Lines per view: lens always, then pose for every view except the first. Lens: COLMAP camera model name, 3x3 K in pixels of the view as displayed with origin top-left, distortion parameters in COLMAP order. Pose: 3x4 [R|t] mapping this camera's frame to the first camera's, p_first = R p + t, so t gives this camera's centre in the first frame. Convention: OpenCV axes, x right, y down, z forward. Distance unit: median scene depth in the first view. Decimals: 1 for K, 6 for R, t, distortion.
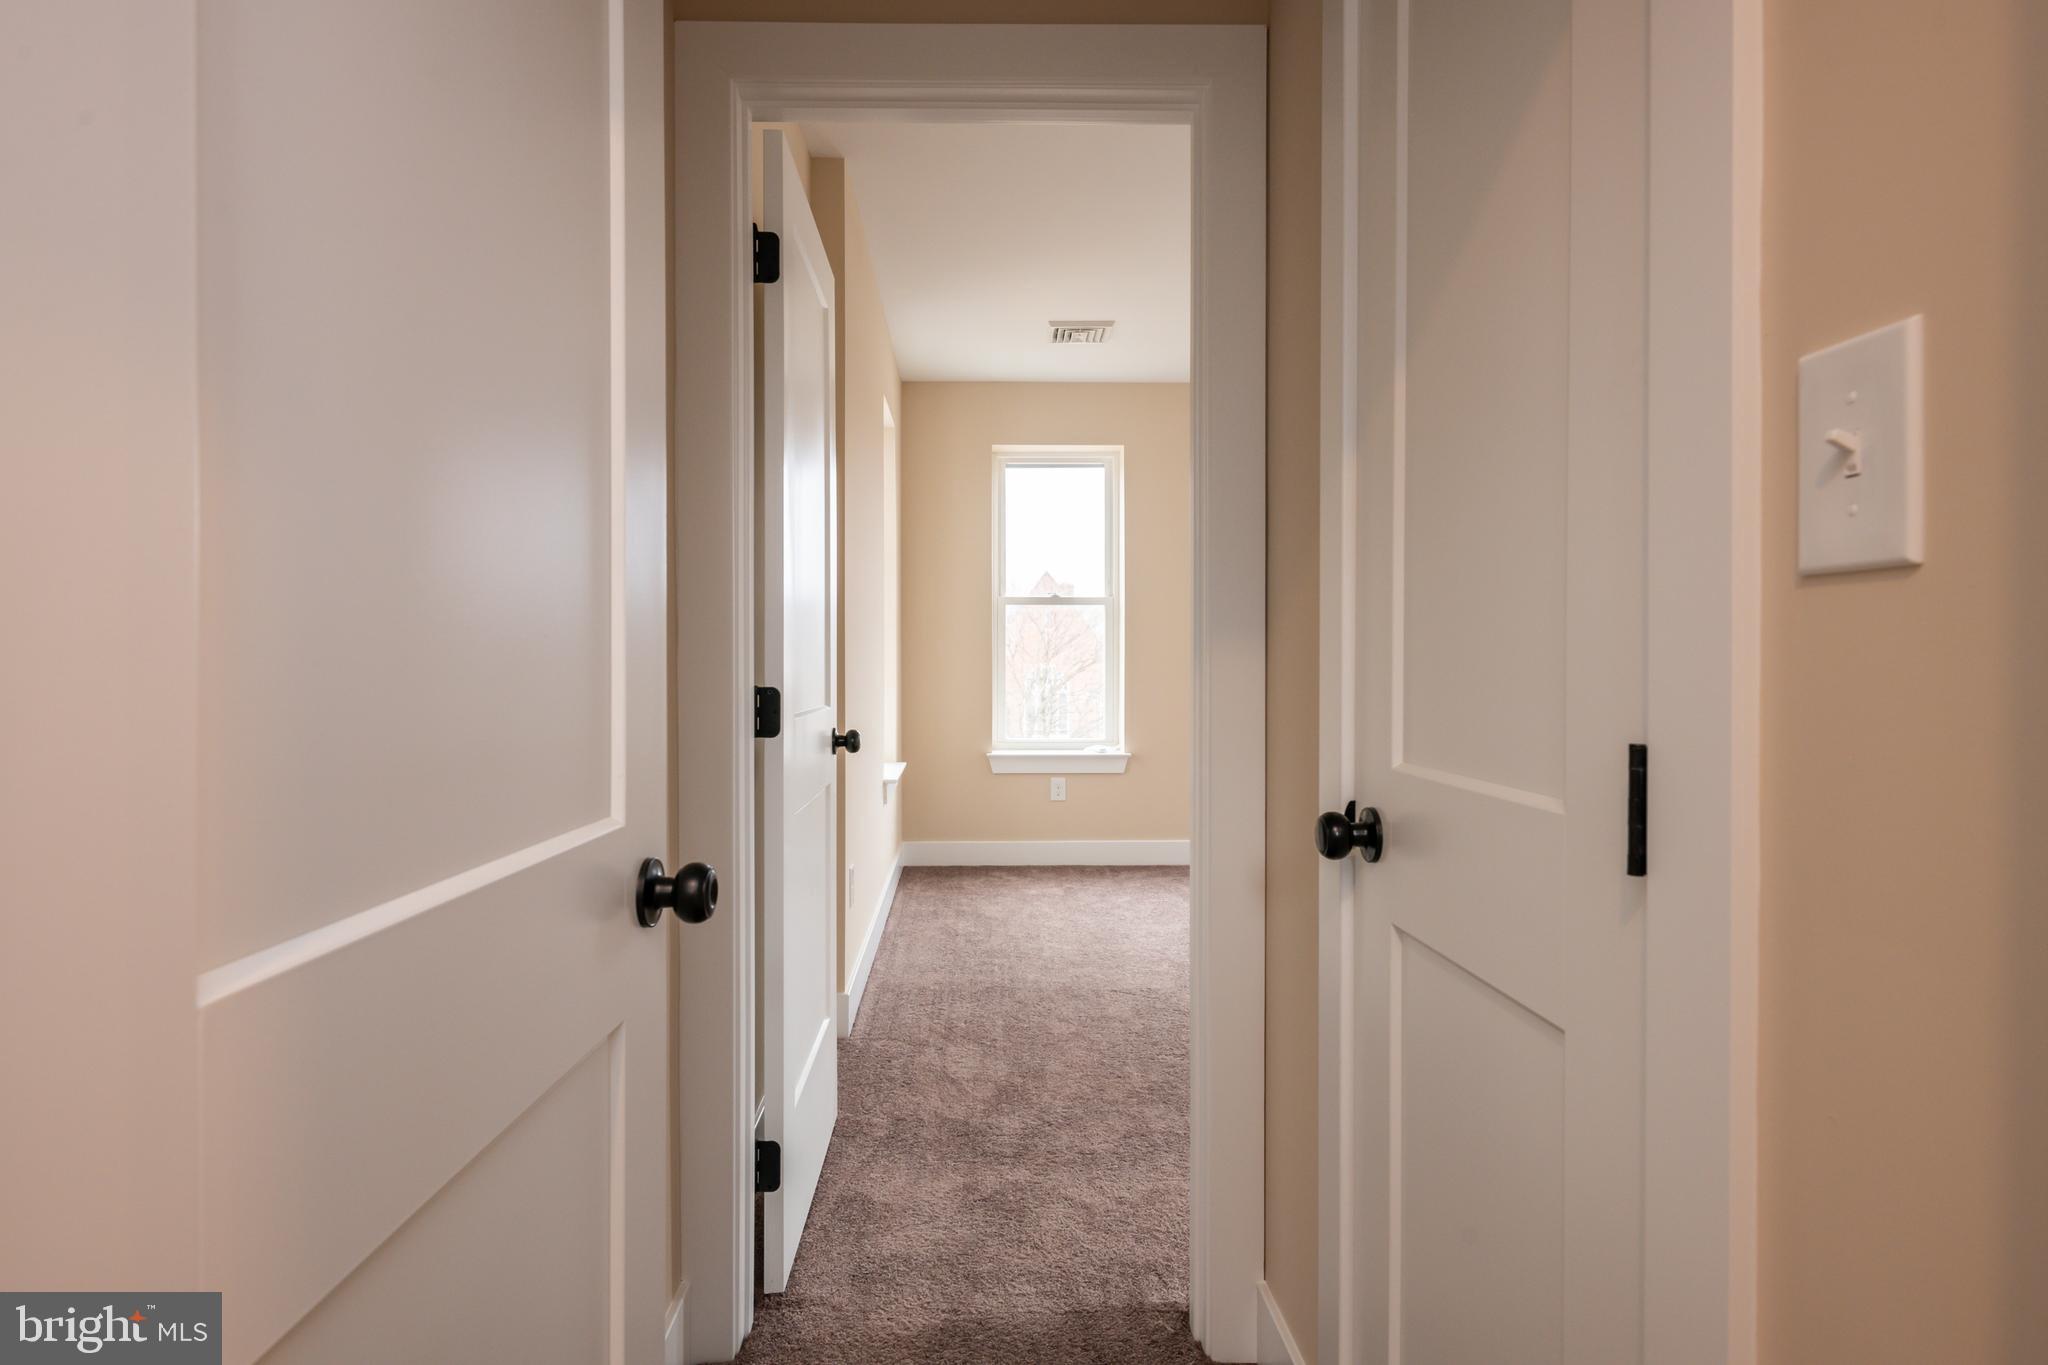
lens RADIAL K [[1148.1, 0, 1024.0], [0, 1148.1, 682.5], [0, 0, 1]] dist [-0.000026, -0.000014]
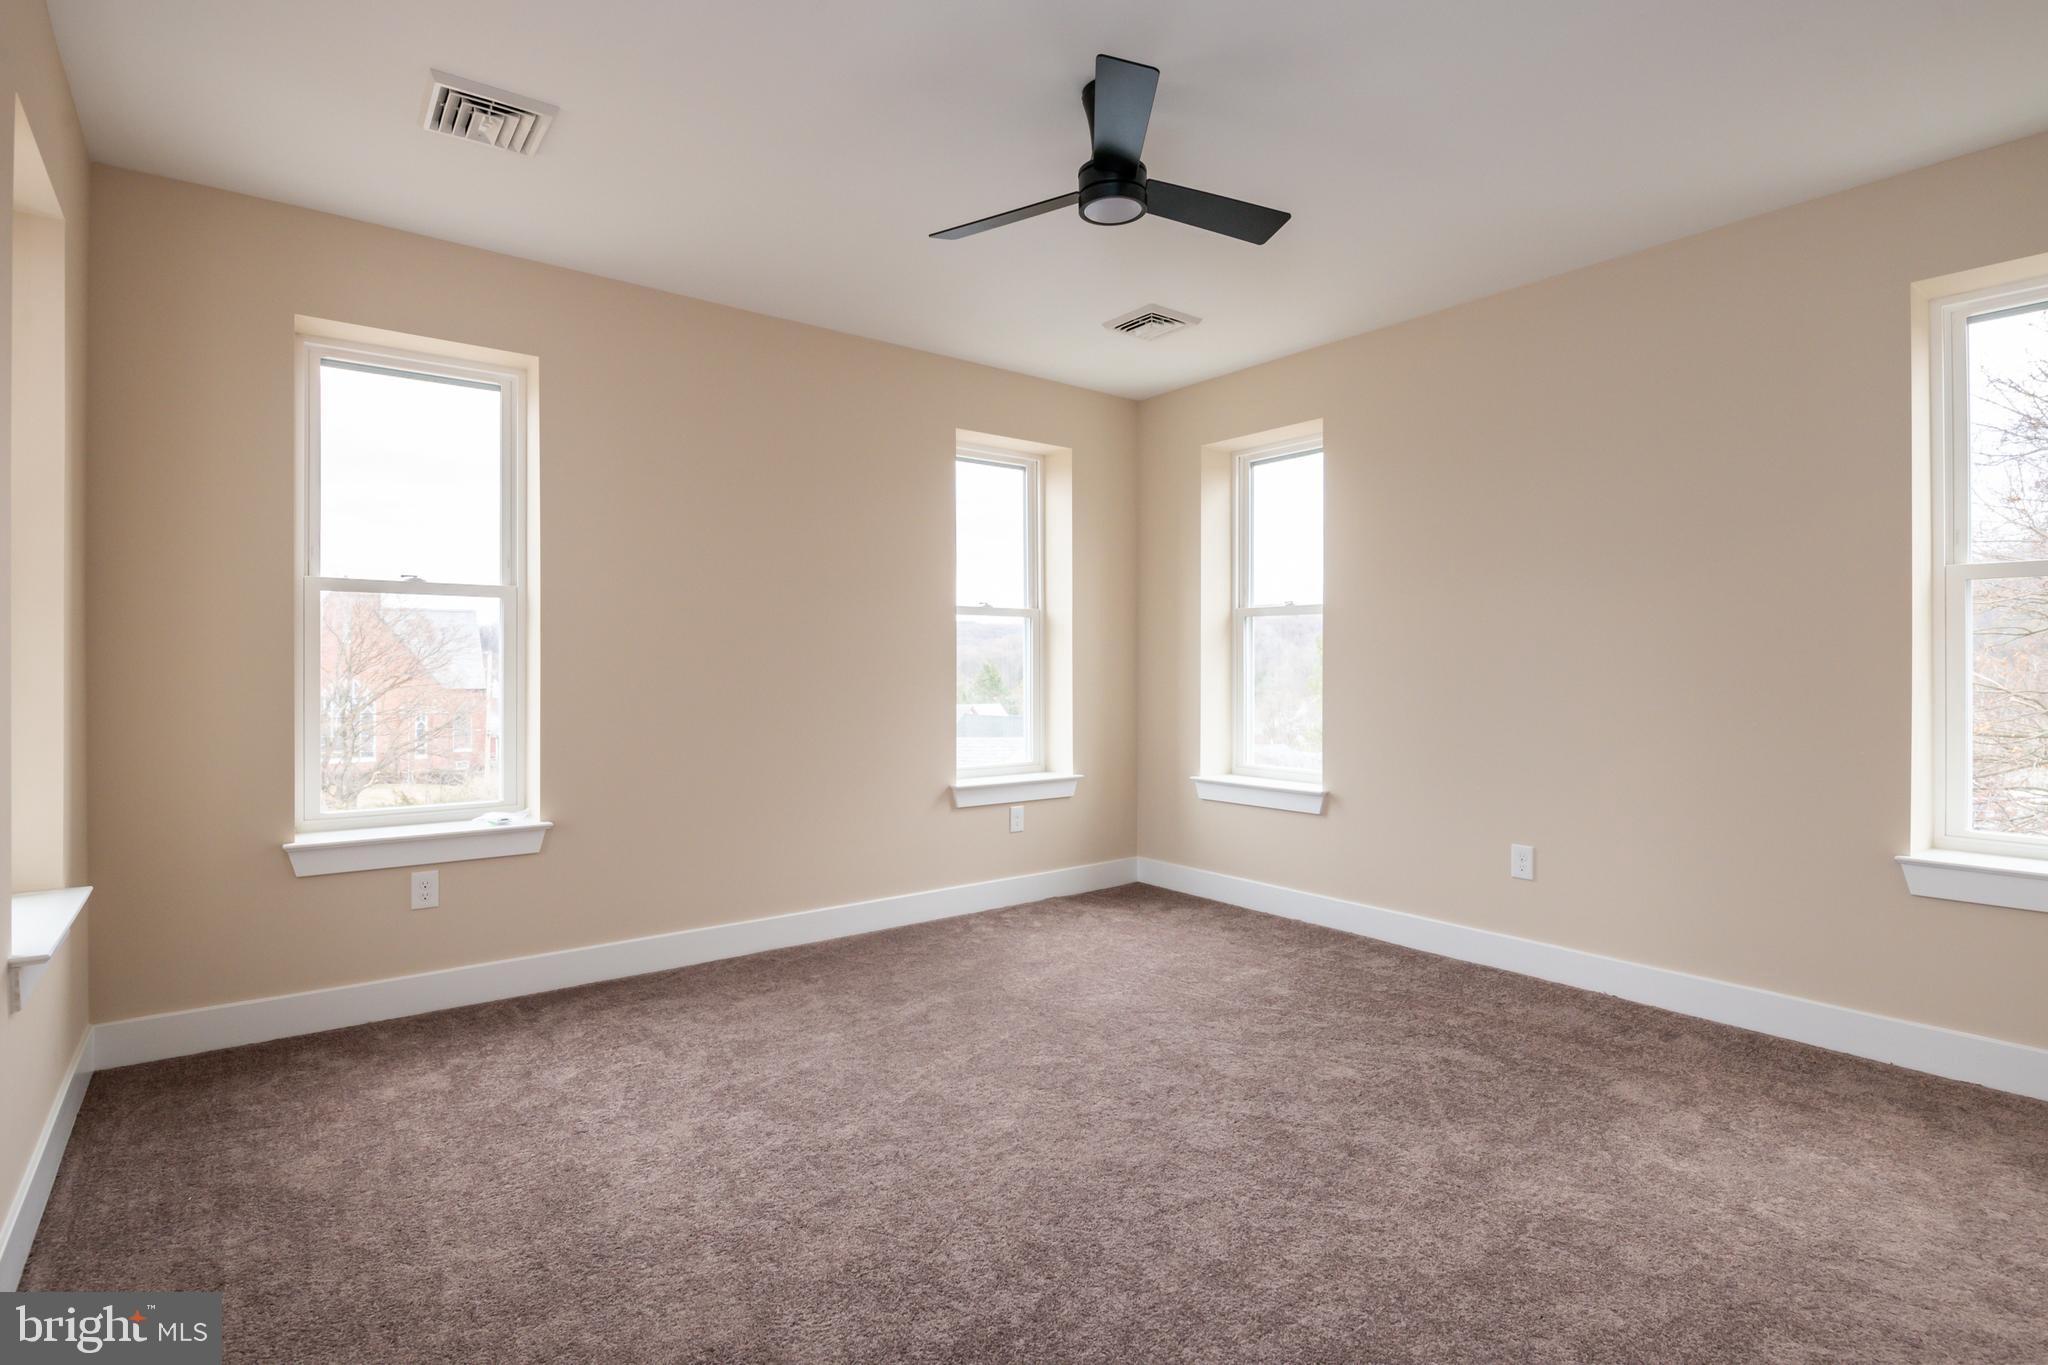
lens RADIAL K [[1003.3, 0, 1024.0], [0, 1003.3, 682.5], [0, 0, 1]] dist [-0.000315, -0.012066]
pose [[0.815459, -0.000160, 0.578815, -0.019650], [0.008513, 0.999895, -0.011717, -0.009805], [-0.578752, 0.014482, 0.815375, 0.377487]]
